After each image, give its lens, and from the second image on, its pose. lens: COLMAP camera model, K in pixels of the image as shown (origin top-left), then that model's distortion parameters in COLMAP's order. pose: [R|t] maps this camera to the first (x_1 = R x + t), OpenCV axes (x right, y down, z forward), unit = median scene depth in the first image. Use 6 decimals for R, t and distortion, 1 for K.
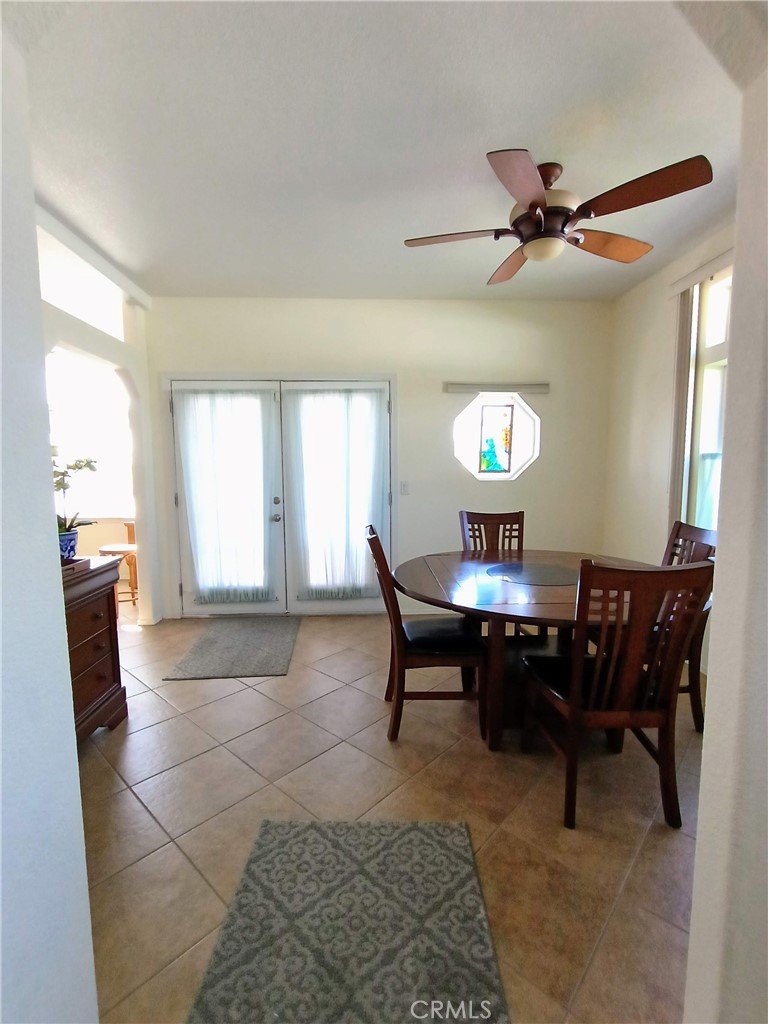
lens RADIAL K [[467.0, 0, 385.9], [0, 467.0, 519.8], [0, 0, 1]] dist [-0.010181, 0.003411]
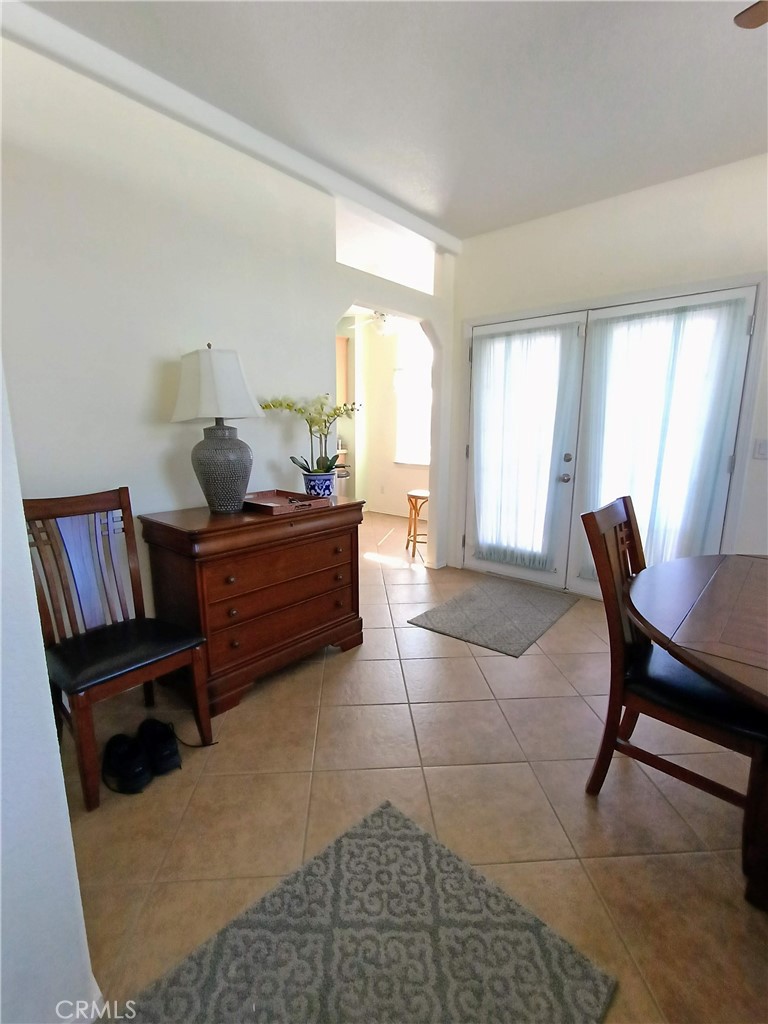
lens RADIAL K [[467.0, 0, 383.4], [0, 467.0, 520.6], [0, 0, 1]] dist [-0.010181, 0.003411]
pose [[0.718166, 0.147303, -0.680102, 0.242338], [-0.082275, 0.988458, 0.127210, -0.017176], [0.690991, -0.035402, 0.721996, 0.303919]]
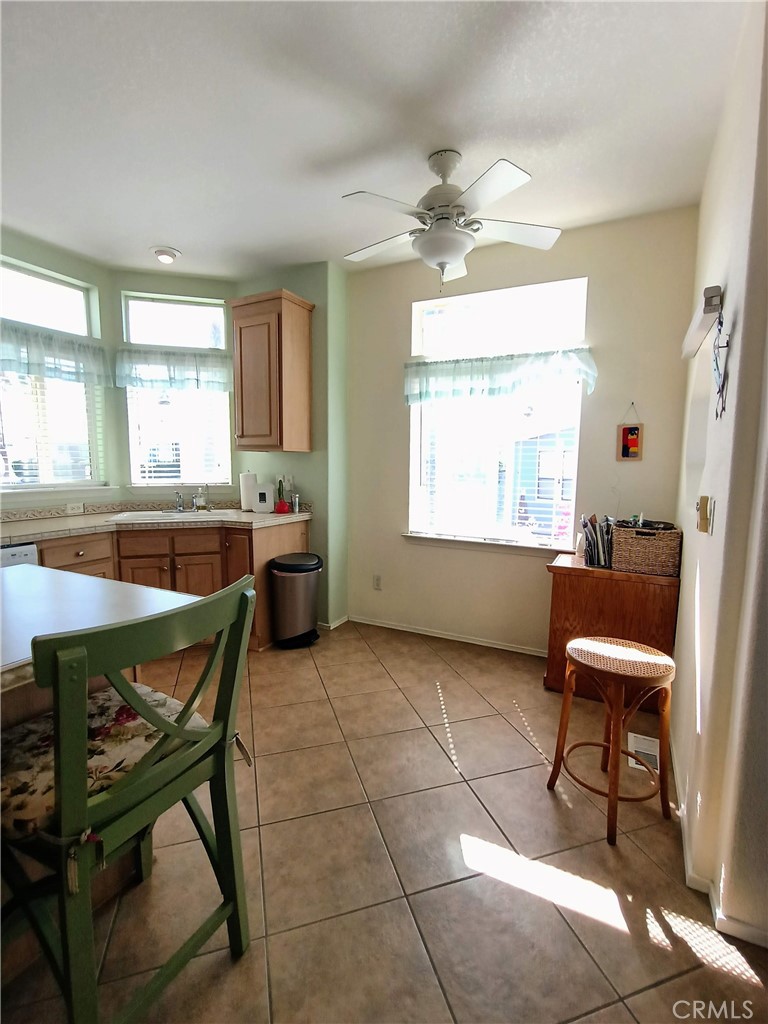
lens RADIAL K [[467.0, 0, 382.2], [0, 467.0, 519.5], [0, 0, 1]] dist [-0.010181, 0.003411]
pose [[0.864220, 0.072711, -0.497833, -1.180911], [-0.067688, 0.997309, 0.028159, -0.115847], [0.498541, 0.009362, 0.866816, 1.158088]]
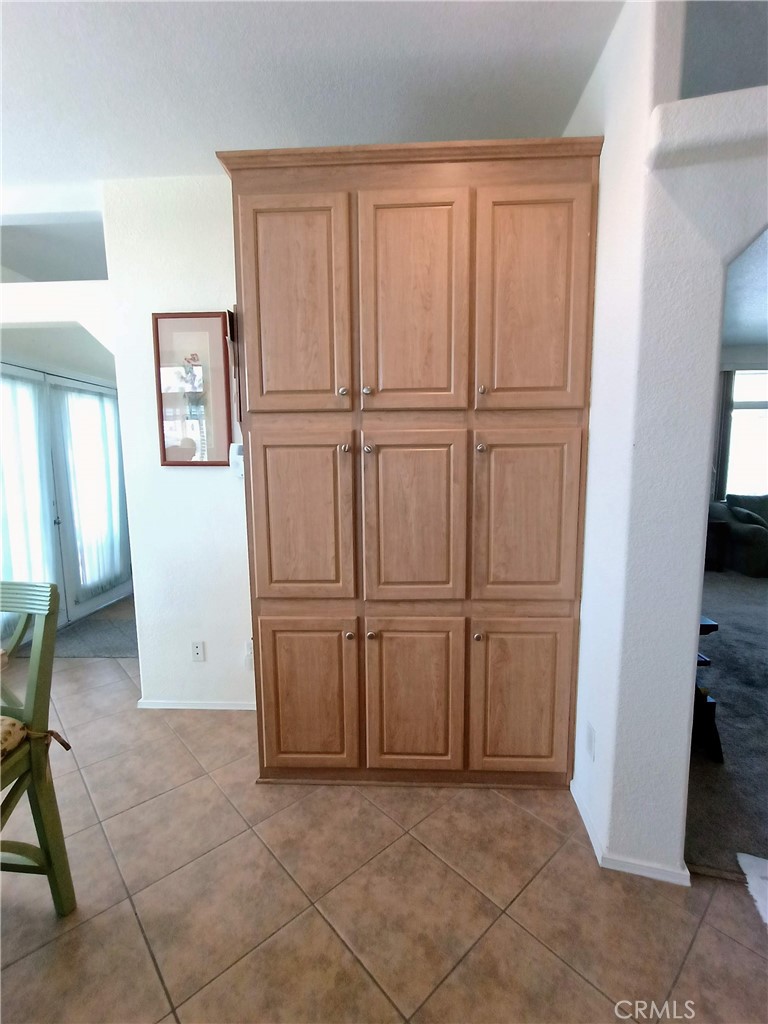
lens RADIAL K [[467.0, 0, 381.6], [0, 467.0, 518.4], [0, 0, 1]] dist [-0.010181, 0.003411]
pose [[0.098132, -0.125279, 0.987256, -2.174339], [0.122211, 0.986053, 0.112979, -0.068935], [-0.987641, 0.109567, 0.112074, 0.523959]]
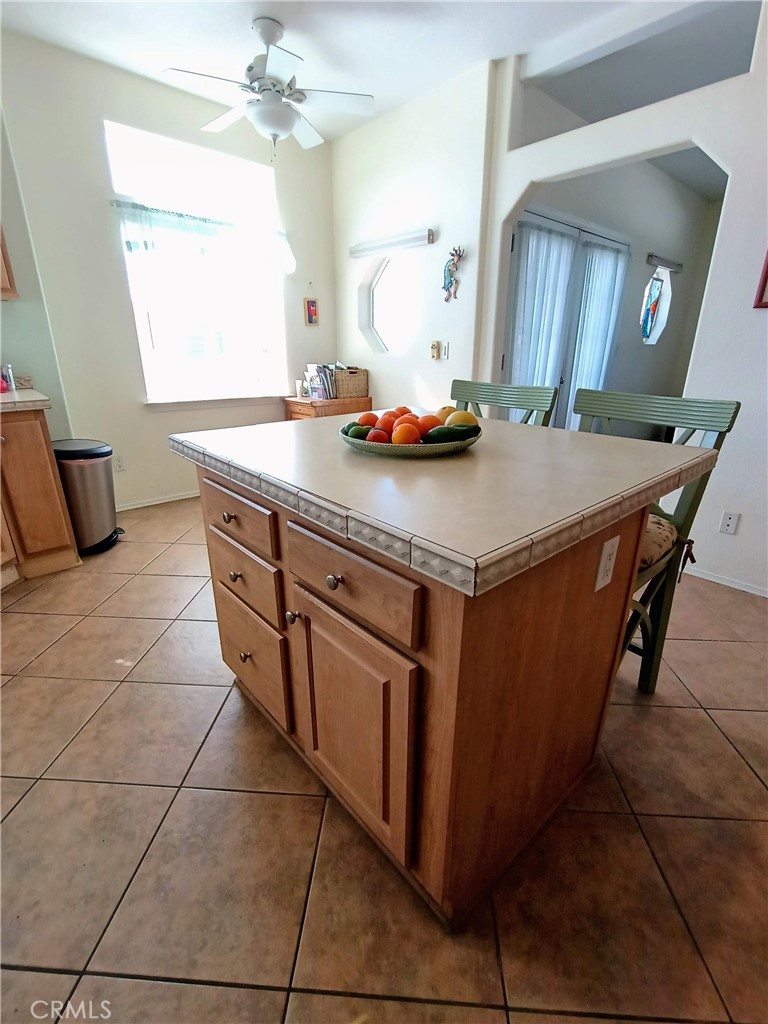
lens RADIAL K [[467.0, 0, 380.4], [0, 467.0, 517.5], [0, 0, 1]] dist [-0.010181, 0.003411]
pose [[0.777504, -0.206640, 0.593959, -2.408877], [0.060022, 0.964546, 0.256999, 0.001177], [-0.626007, -0.164167, 0.762341, 0.858947]]
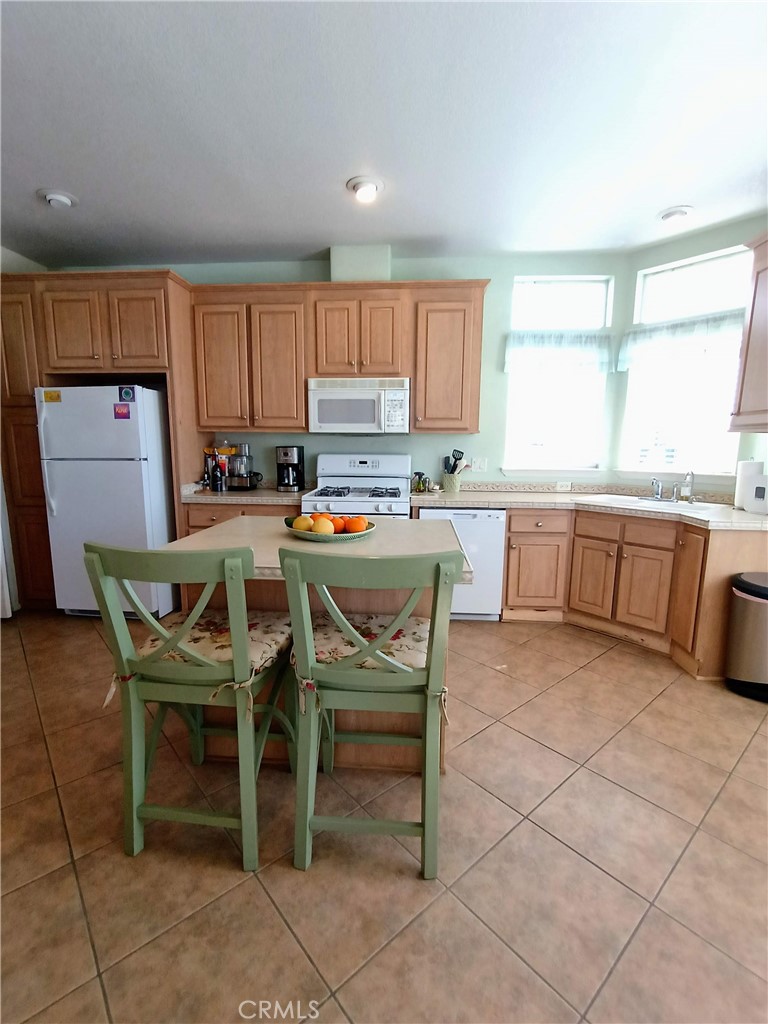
lens RADIAL K [[467.0, 0, 383.4], [0, 467.0, 520.3], [0, 0, 1]] dist [-0.010181, 0.003411]
pose [[-0.120340, 0.168232, -0.978374, -1.003729], [-0.118976, 0.975989, 0.182455, -0.158366], [0.985577, 0.138360, -0.097435, 1.539823]]
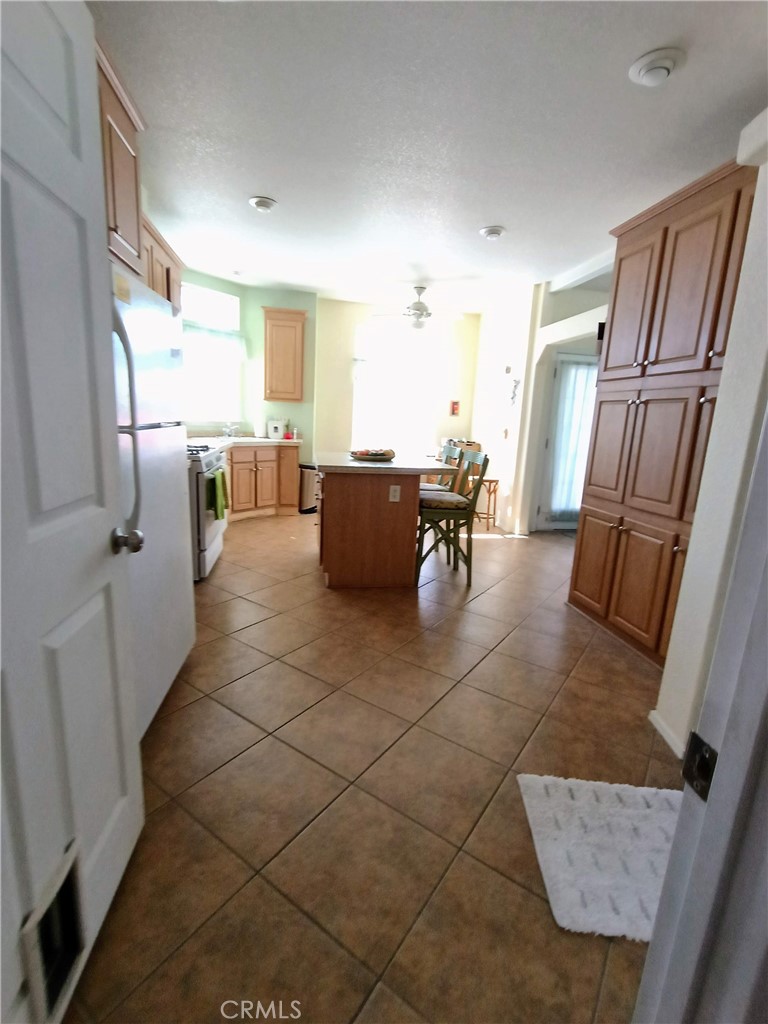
lens RADIAL K [[467.0, 0, 383.9], [0, 467.0, 515.9], [0, 0, 1]] dist [-0.010181, 0.003411]
pose [[0.990787, 0.030669, 0.131911, -2.172213], [-0.043059, 0.994816, 0.092123, 0.123657], [-0.128402, -0.096954, 0.986972, -0.575479]]
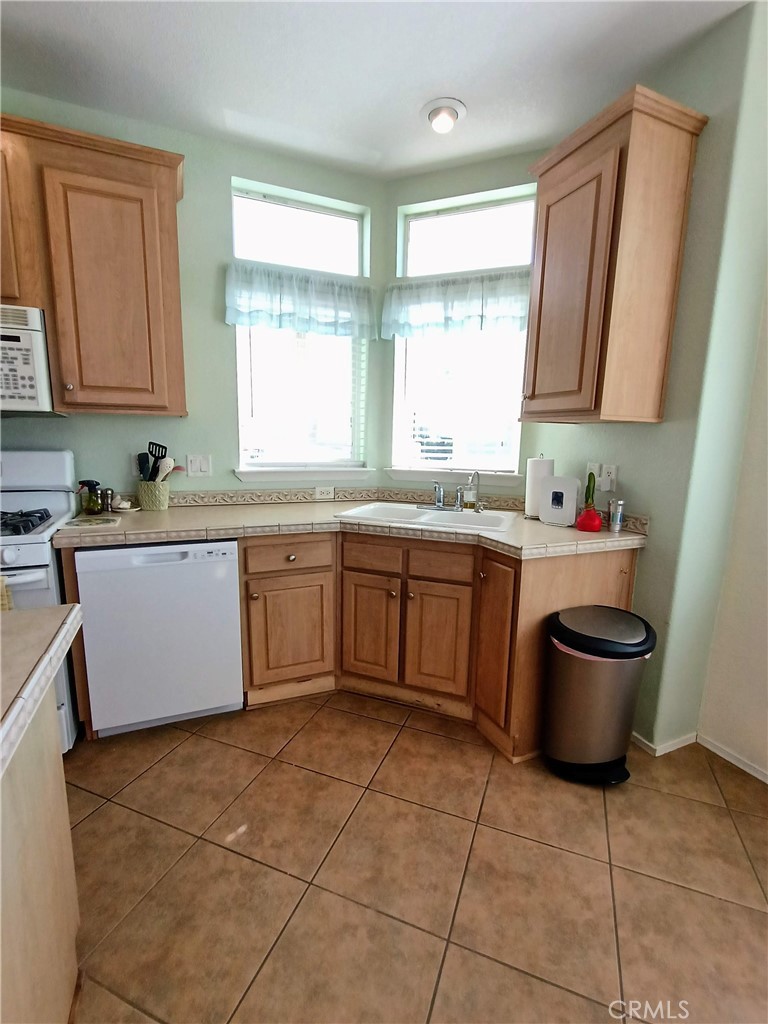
lens RADIAL K [[467.0, 0, 384.4], [0, 467.0, 517.9], [0, 0, 1]] dist [-0.010181, 0.003411]
pose [[0.353370, 0.173384, -0.919276, -1.621625], [-0.126732, 0.982488, 0.136591, -0.173435], [0.926860, 0.068234, 0.369155, 1.717041]]
